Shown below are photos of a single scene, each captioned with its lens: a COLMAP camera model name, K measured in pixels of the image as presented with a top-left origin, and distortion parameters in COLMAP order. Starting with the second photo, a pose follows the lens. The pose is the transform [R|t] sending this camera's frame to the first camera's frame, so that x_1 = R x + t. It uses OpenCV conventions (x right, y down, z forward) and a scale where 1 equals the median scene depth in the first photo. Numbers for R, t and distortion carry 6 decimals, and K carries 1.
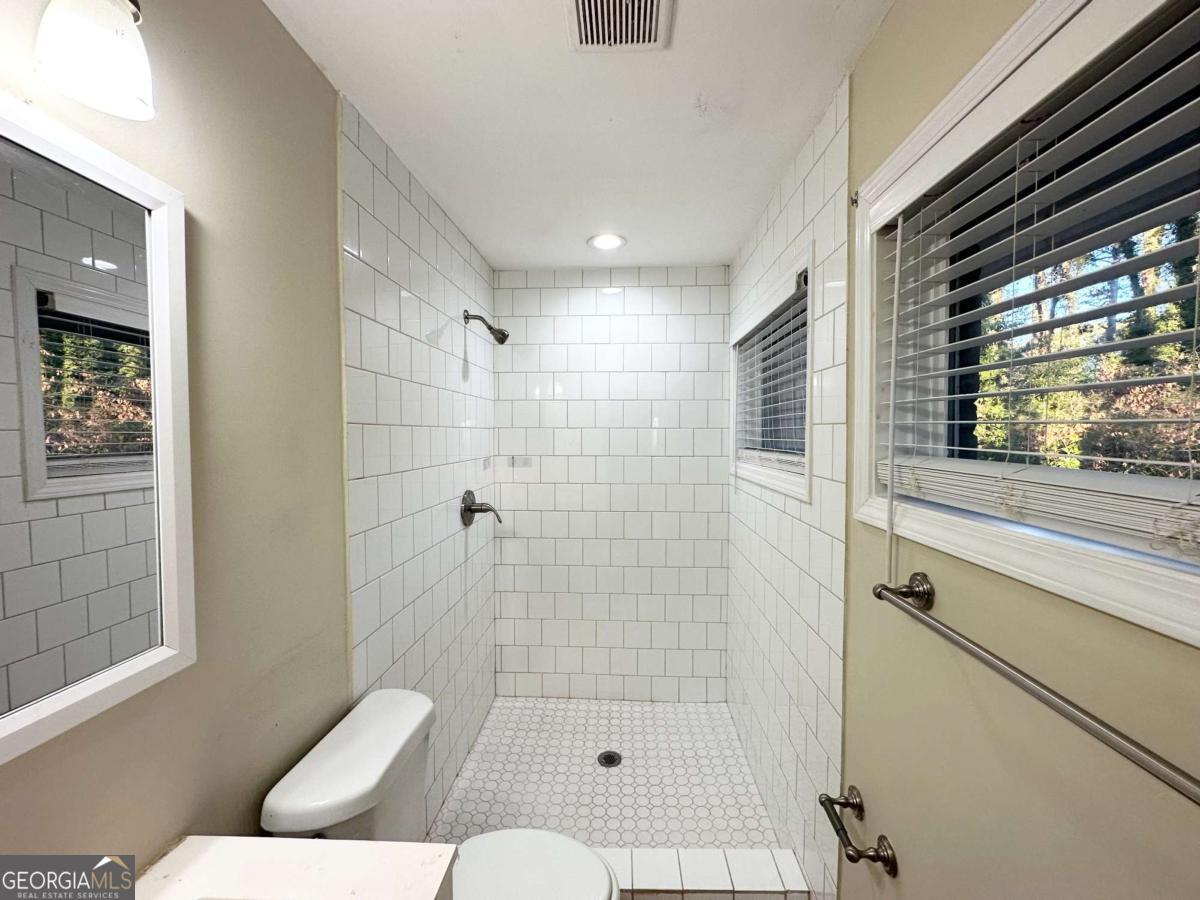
lens RADIAL K [[474.5, 0, 599.6], [0, 474.5, 450.1], [0, 0, 1]] dist [-0.003318, 0.000852]
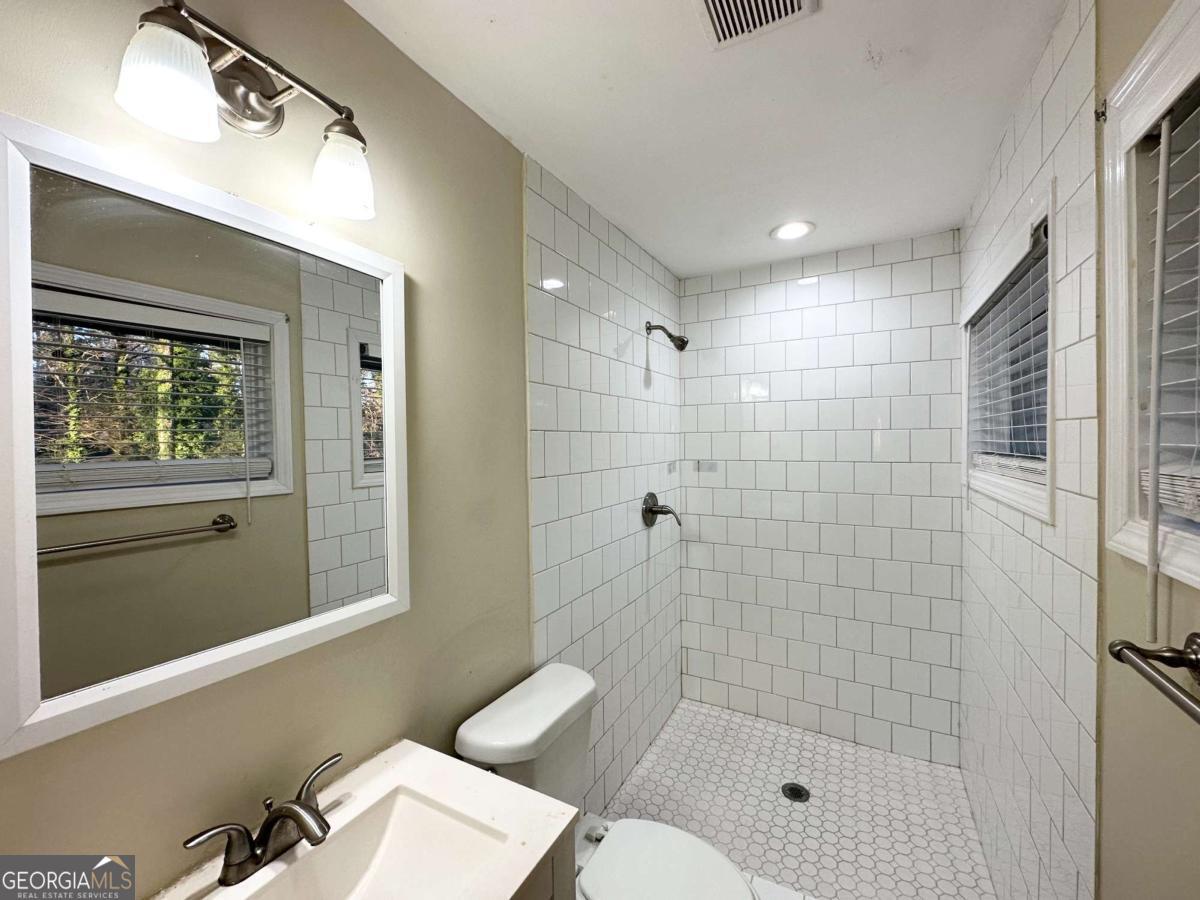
lens RADIAL K [[474.5, 0, 600.5], [0, 474.5, 450.2], [0, 0, 1]] dist [-0.003318, 0.000852]
pose [[0.902598, -0.001042, -0.430484, 0.106408], [-0.003805, 0.999939, -0.010398, 0.003608], [0.430468, 0.011023, 0.902539, 0.007449]]
